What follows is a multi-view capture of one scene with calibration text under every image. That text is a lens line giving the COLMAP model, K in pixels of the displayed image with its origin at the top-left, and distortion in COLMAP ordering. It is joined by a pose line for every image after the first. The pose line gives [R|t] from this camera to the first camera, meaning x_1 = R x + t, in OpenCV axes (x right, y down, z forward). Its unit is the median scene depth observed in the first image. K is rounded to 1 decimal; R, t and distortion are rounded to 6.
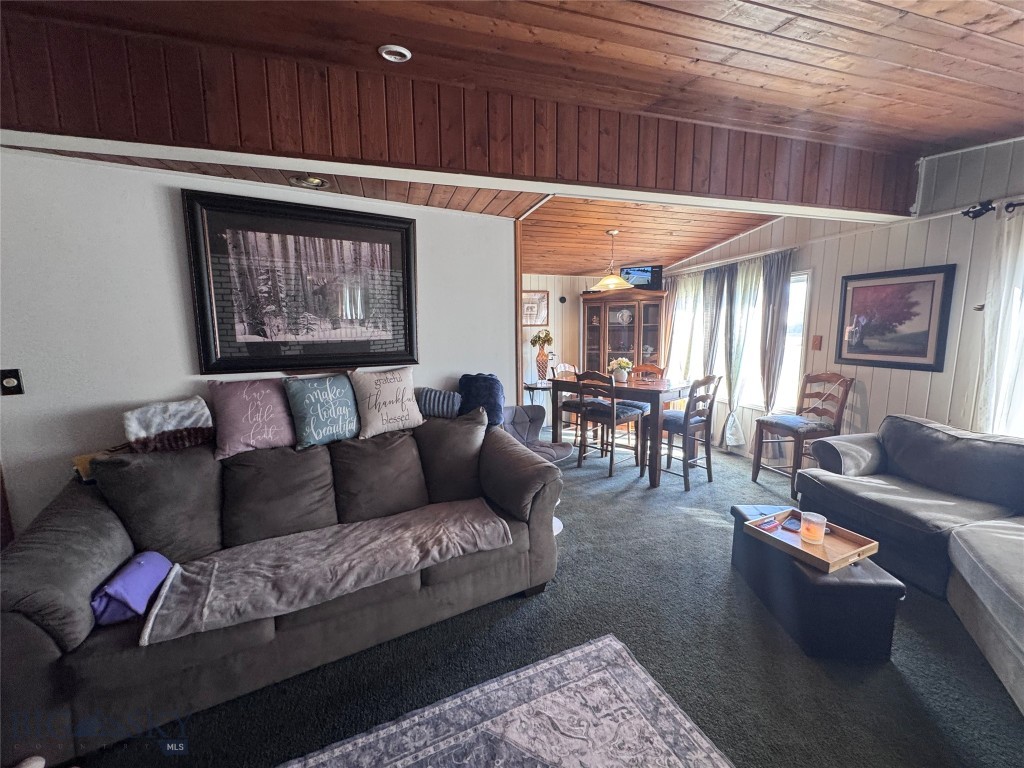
lens RADIAL K [[410.8, 0, 511.4], [0, 410.8, 381.9], [0, 0, 1]] dist [-0.002968, 0.000704]
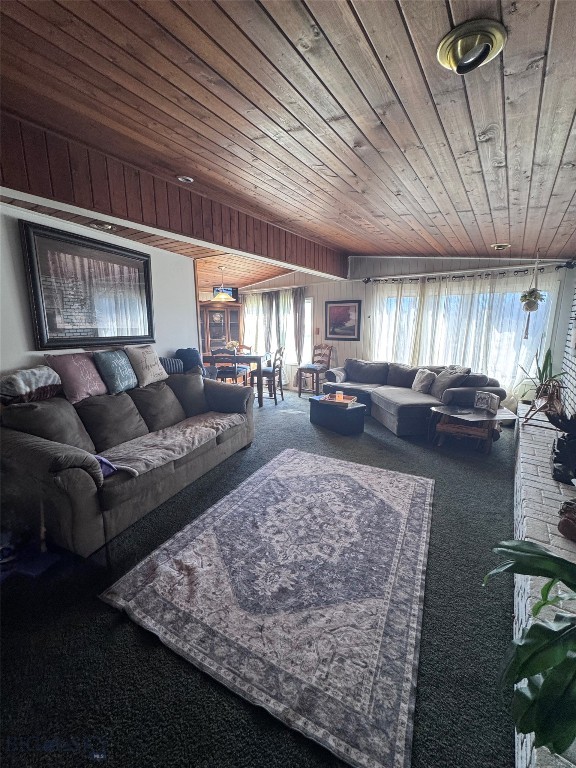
lens RADIAL K [[308.1, 0, 290.0], [0, 308.1, 385.1], [0, 0, 1]] dist [-0.002968, 0.000704]
pose [[0.786905, -0.111165, 0.606979, -0.542655], [0.077263, 0.993648, 0.081815, 0.061451], [-0.612218, -0.017484, 0.790495, -0.301281]]
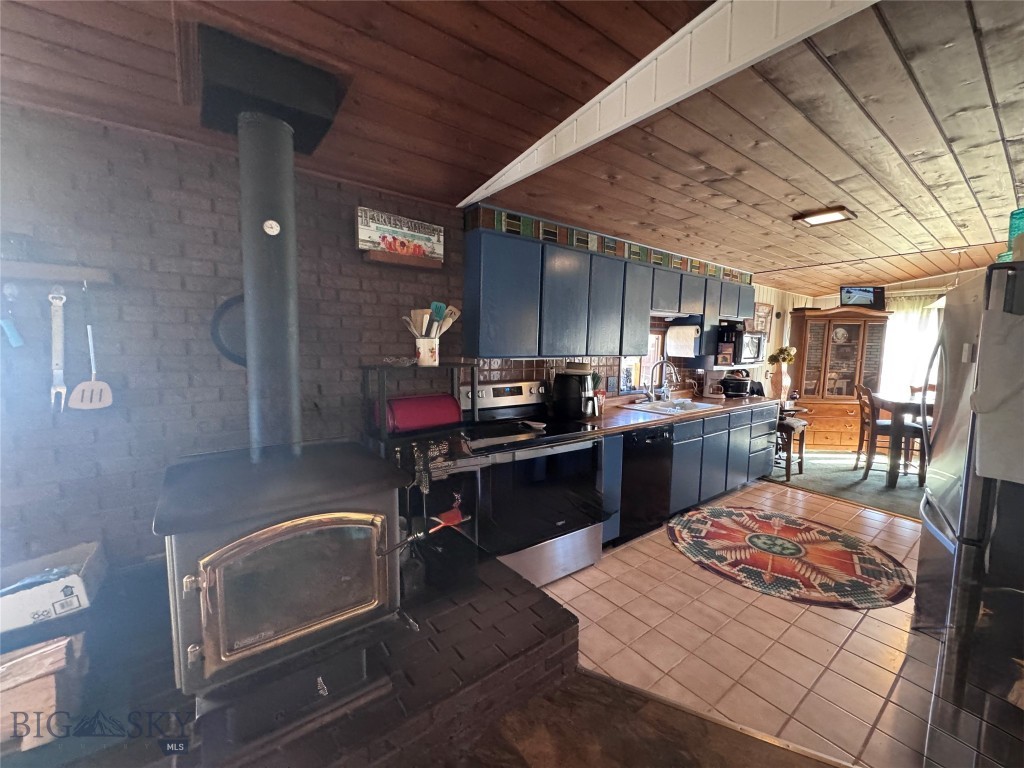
lens RADIAL K [[410.8, 0, 508.7], [0, 410.8, 382.6], [0, 0, 1]] dist [-0.002968, 0.000704]
pose [[0.936066, -0.007316, 0.351748, -1.642758], [0.016402, 0.999604, -0.022860, -0.068366], [-0.351442, 0.027167, 0.935816, 0.707282]]
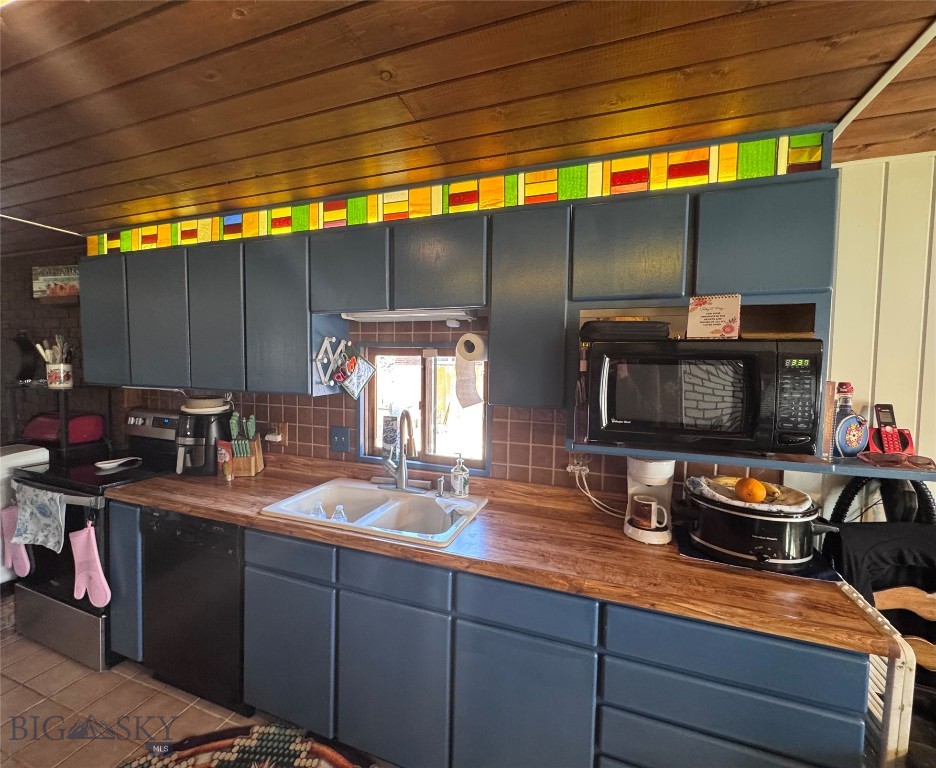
lens RADIAL K [[405.6, 0, 459.6], [0, 405.6, 384.9], [0, 0, 1]] dist [0.000162, -0.000978]
pose [[0.804242, 0.057345, -0.591529, -0.271513], [-0.102244, 0.993844, -0.042664, -0.179709], [0.585441, 0.094792, 0.805154, 1.292854]]
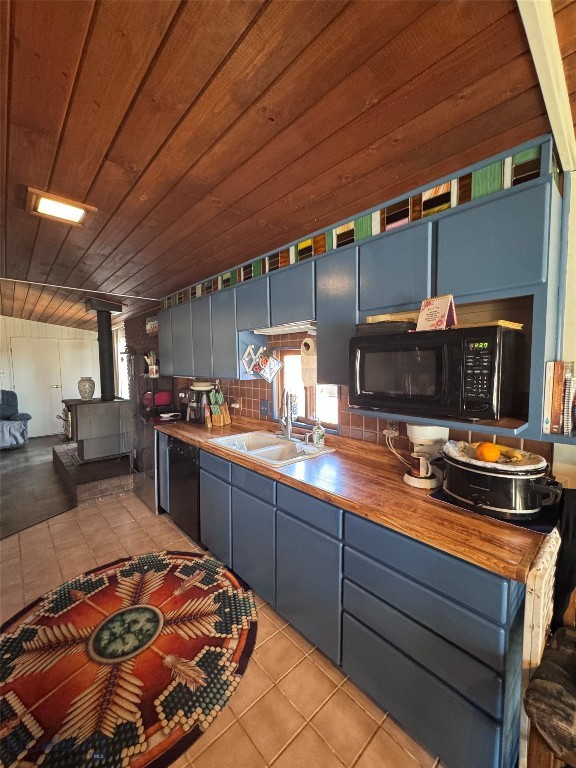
lens RADIAL K [[308.1, 0, 291.0], [0, 308.1, 385.6], [0, 0, 1]] dist [-0.002968, 0.000704]
pose [[0.446715, 0.070213, -0.891917, -0.017170], [-0.114582, 0.993196, 0.020798, -0.183845], [0.887309, 0.092907, 0.451721, 1.423838]]
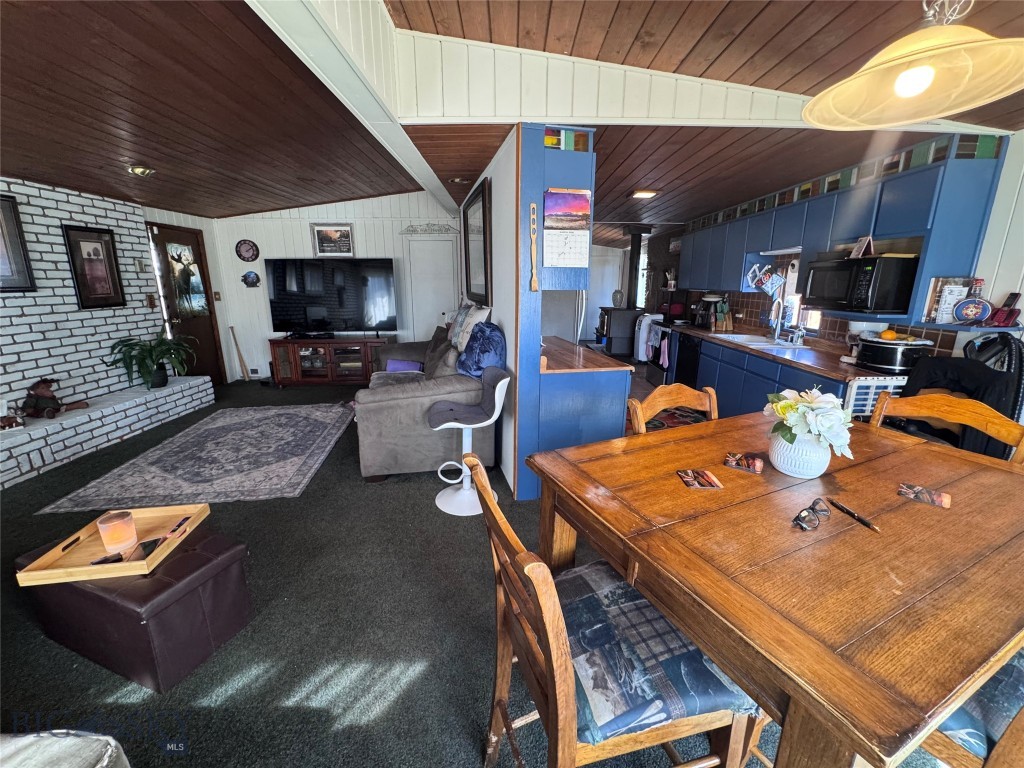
lens RADIAL K [[410.8, 0, 512.6], [0, 410.8, 381.1], [0, 0, 1]] dist [-0.002968, 0.000704]
pose [[-0.282002, 0.235120, -0.930158, 0.841905], [-0.125460, 0.952144, 0.278714, -0.168050], [0.951175, 0.195295, -0.239009, 1.312084]]
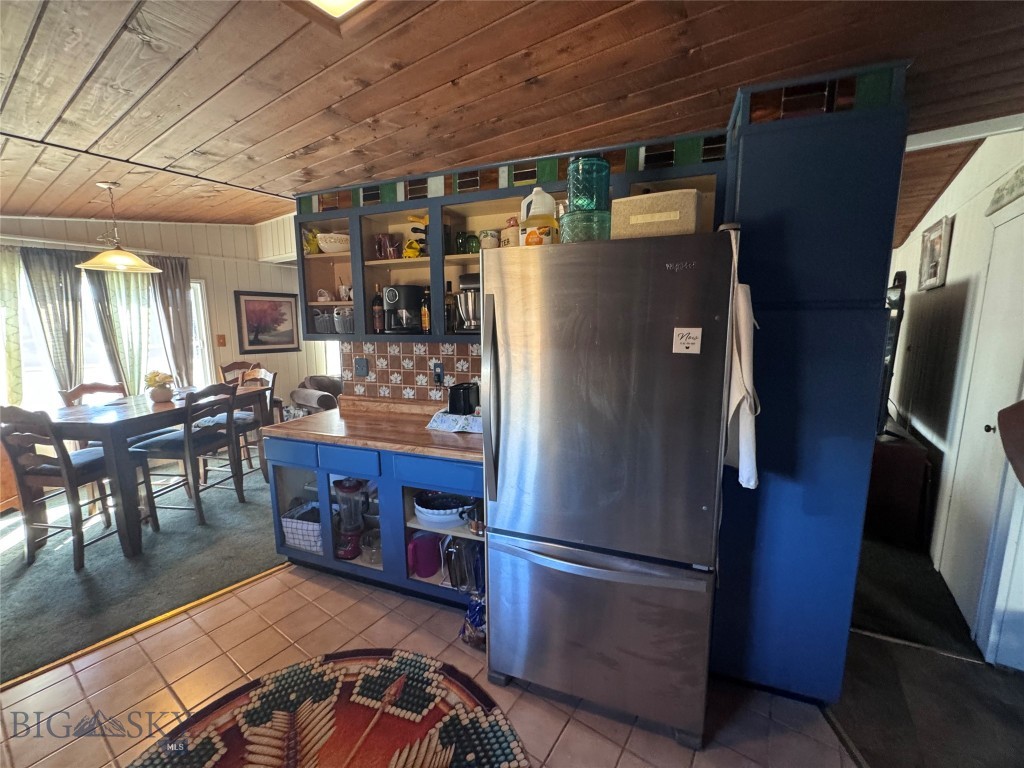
lens RADIAL K [[410.8, 0, 510.8], [0, 410.8, 380.6], [0, 0, 1]] dist [-0.002968, 0.000704]
pose [[-0.628061, -0.096839, 0.772115, -1.038255], [0.112969, 0.970368, 0.213597, -0.190037], [-0.769920, 0.221377, -0.598511, 1.444076]]
